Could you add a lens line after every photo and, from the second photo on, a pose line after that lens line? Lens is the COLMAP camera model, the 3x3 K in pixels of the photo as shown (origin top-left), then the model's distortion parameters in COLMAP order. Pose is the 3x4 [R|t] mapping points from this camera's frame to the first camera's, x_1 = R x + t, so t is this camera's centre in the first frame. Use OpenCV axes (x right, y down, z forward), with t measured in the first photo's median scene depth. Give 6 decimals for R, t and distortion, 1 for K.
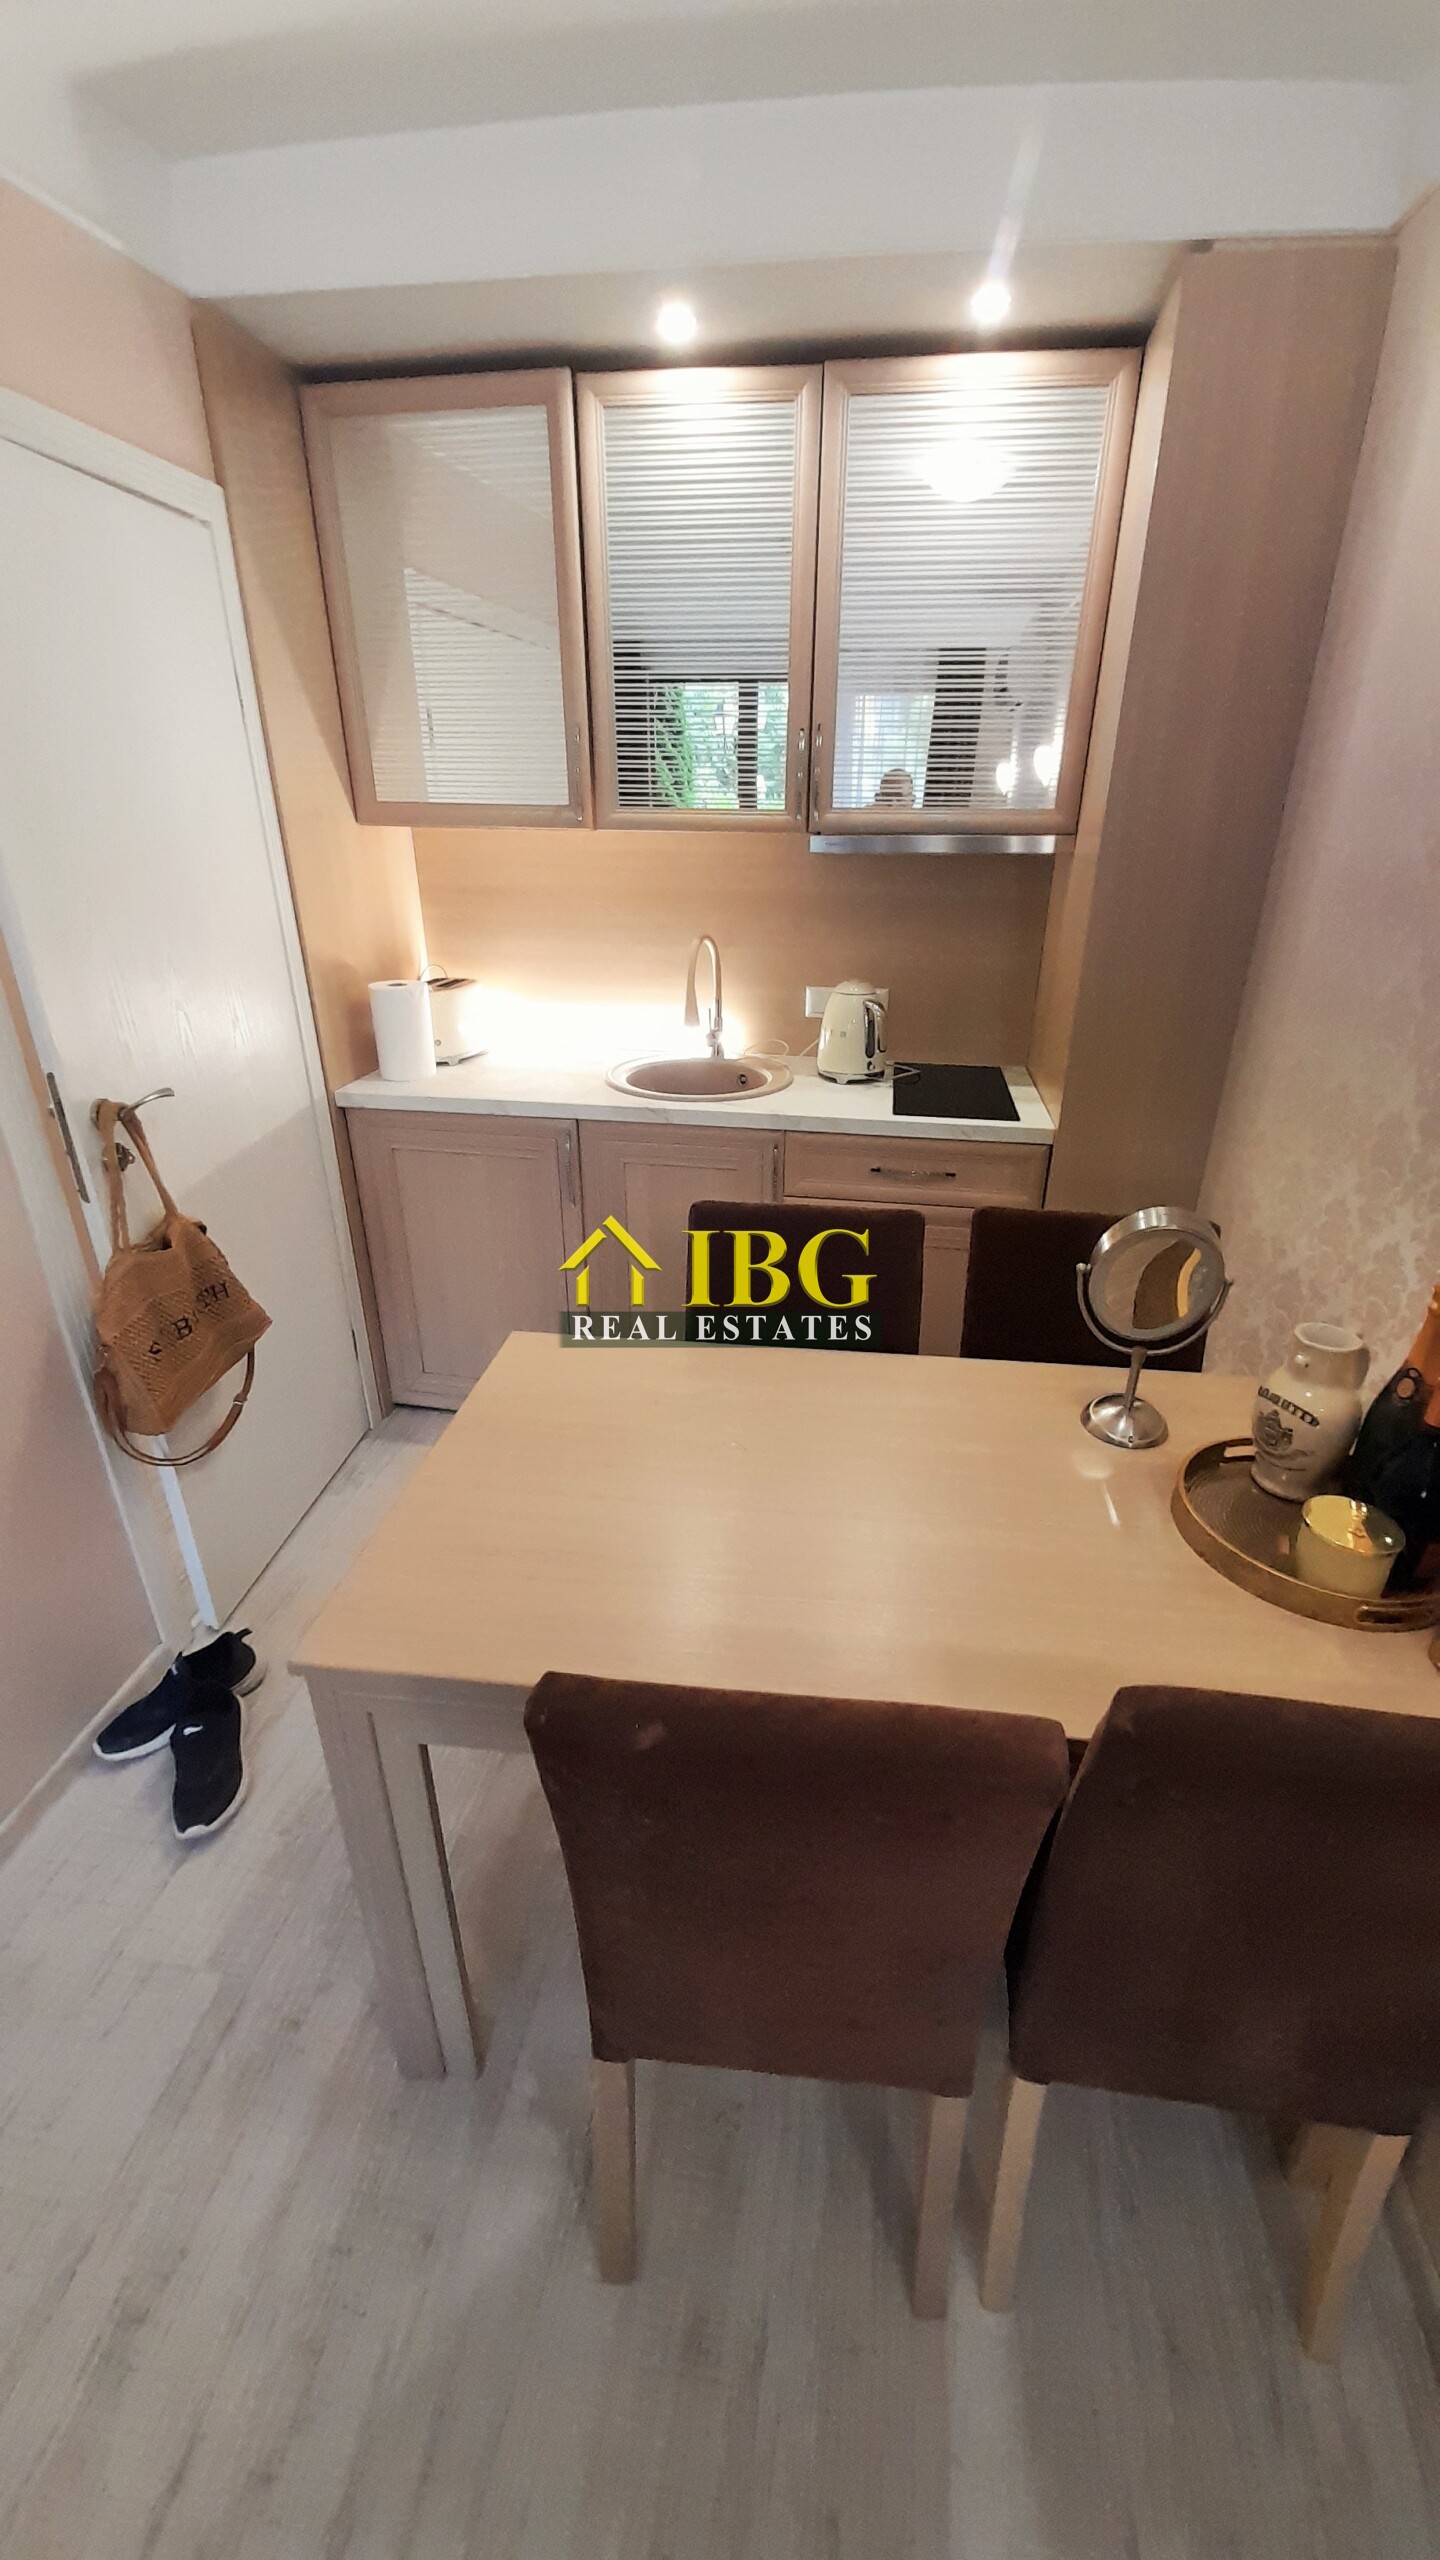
lens RADIAL K [[988.3, 0, 731.6], [0, 988.3, 1264.2], [0, 0, 1]] dist [0.013320, -0.011879]
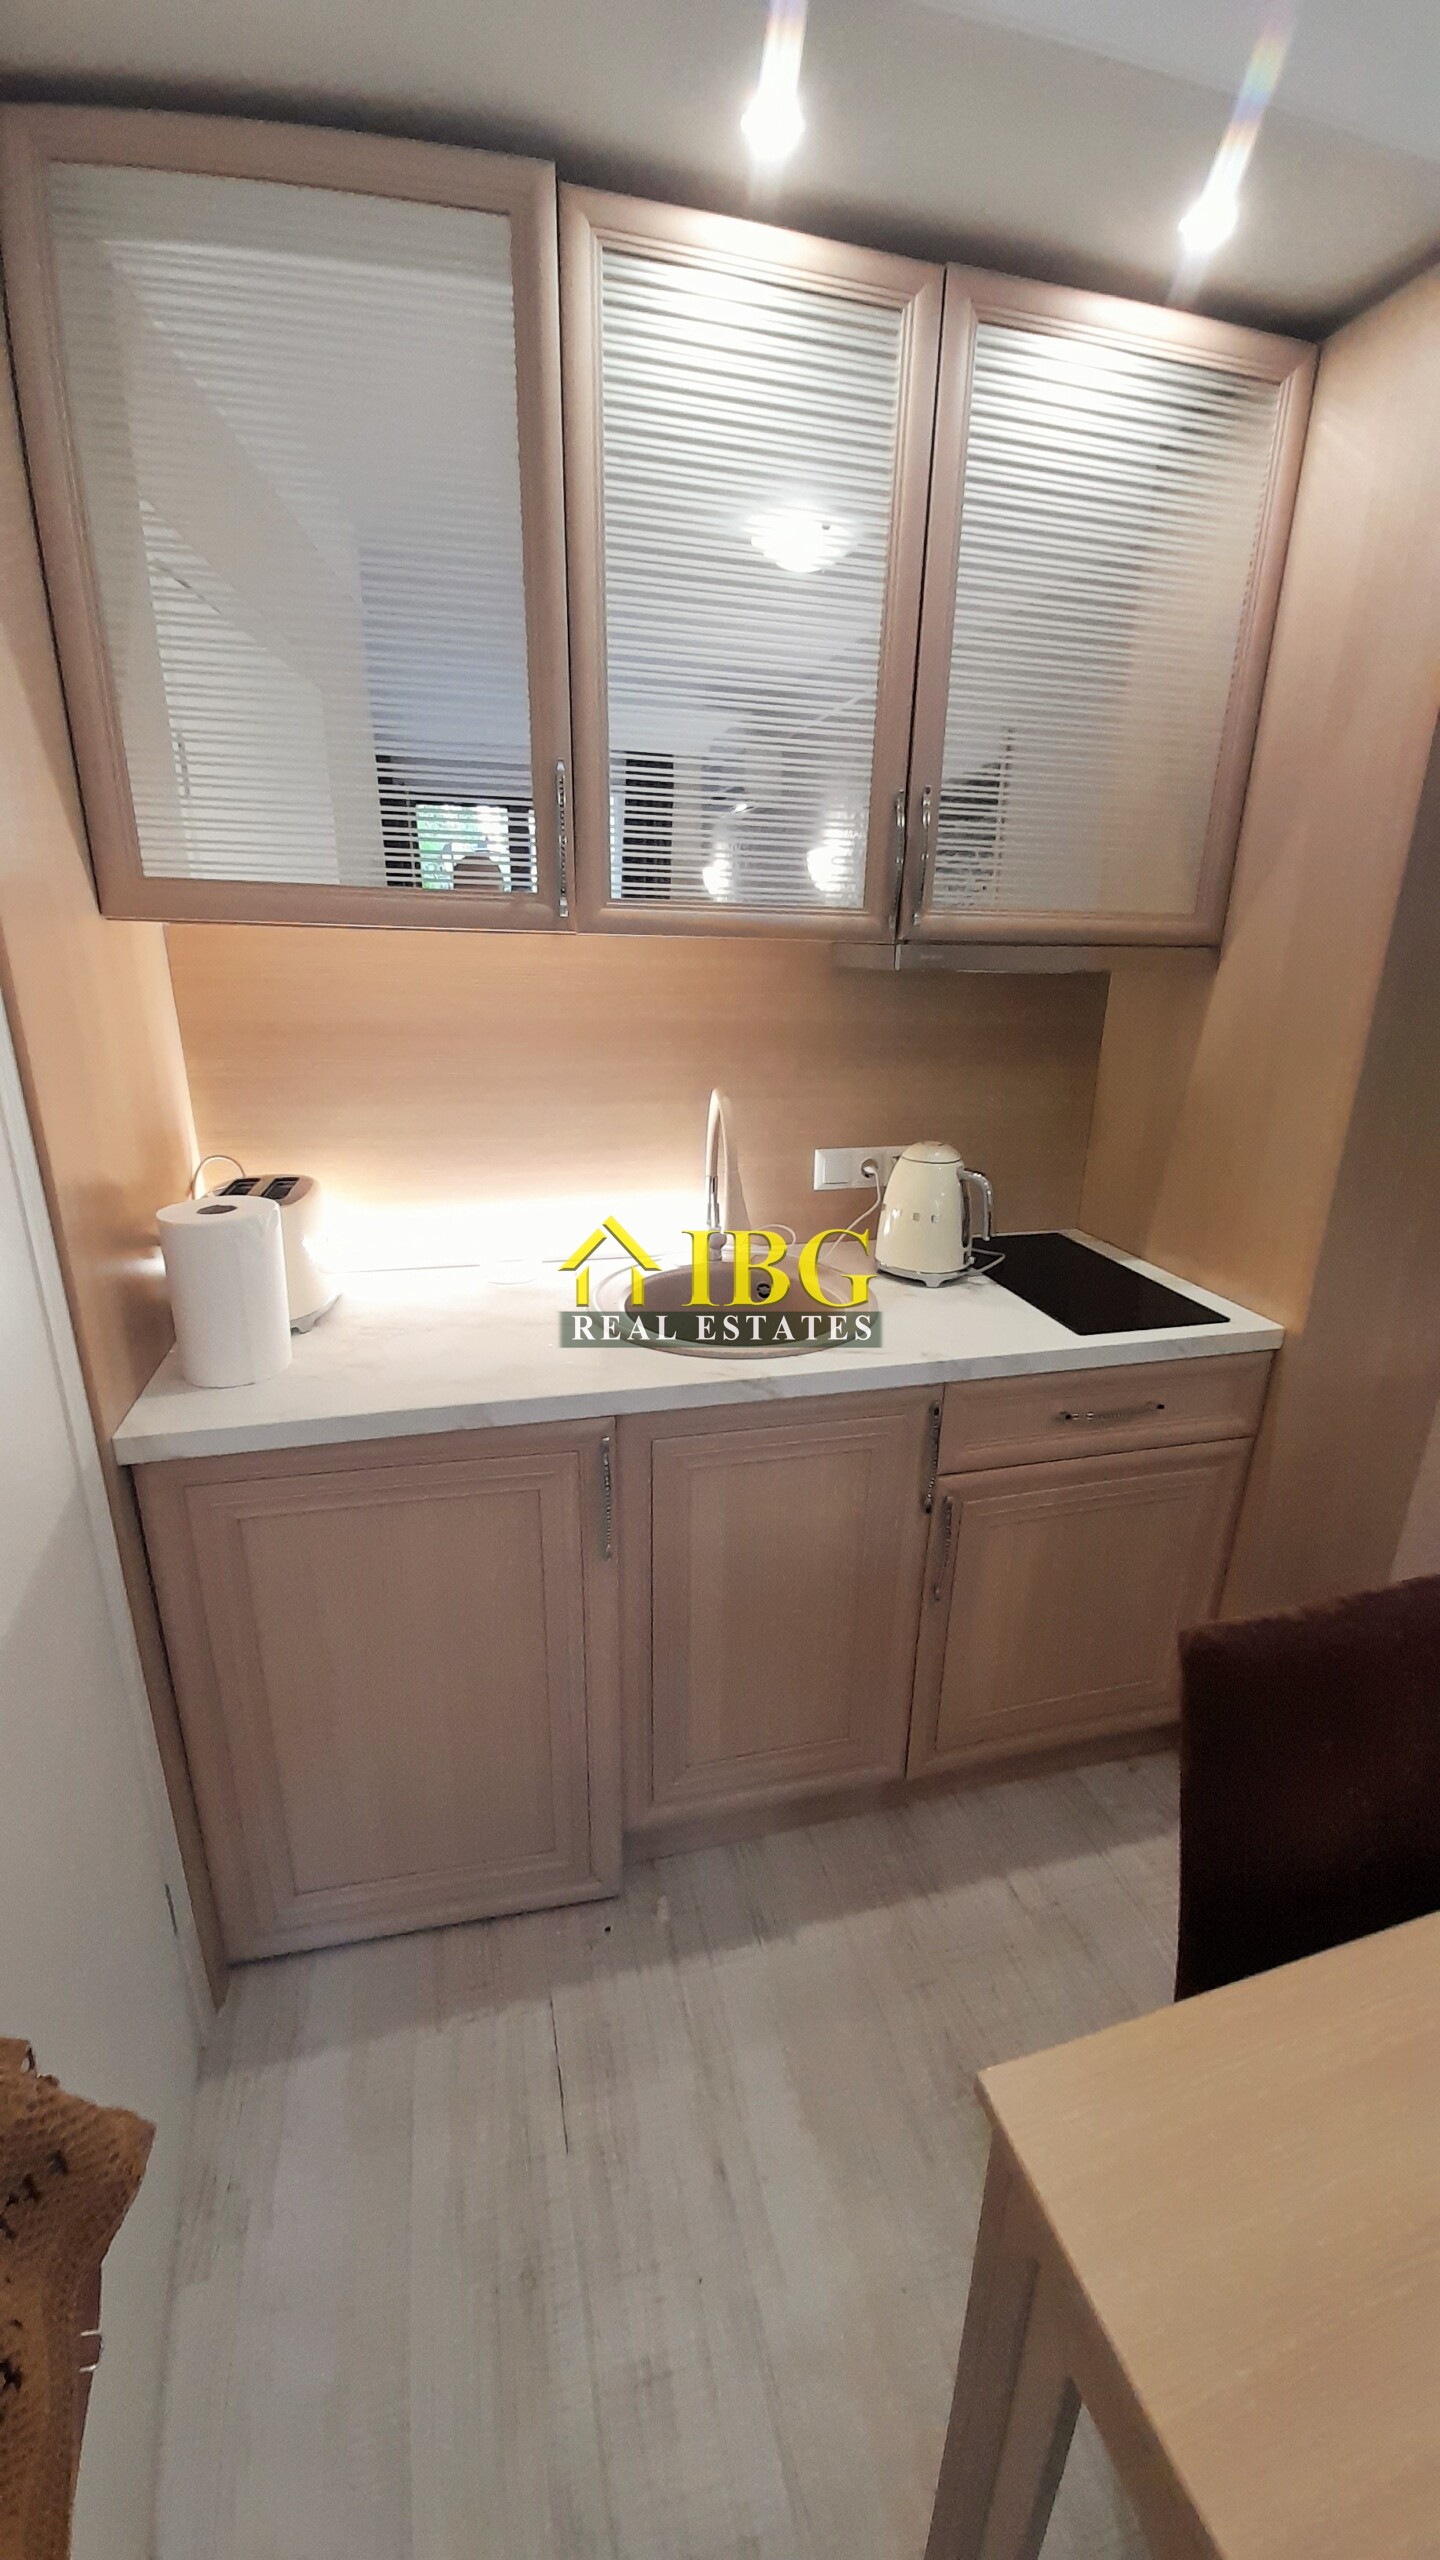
lens RADIAL K [[1007.6, 0, 725.2], [0, 1007.6, 1265.3], [0, 0, 1]] dist [0.016322, -0.012741]
pose [[0.910726, -0.117835, 0.395846, -0.312992], [0.157237, 0.985183, -0.068486, -0.177240], [-0.381910, 0.124613, 0.915760, 0.413564]]
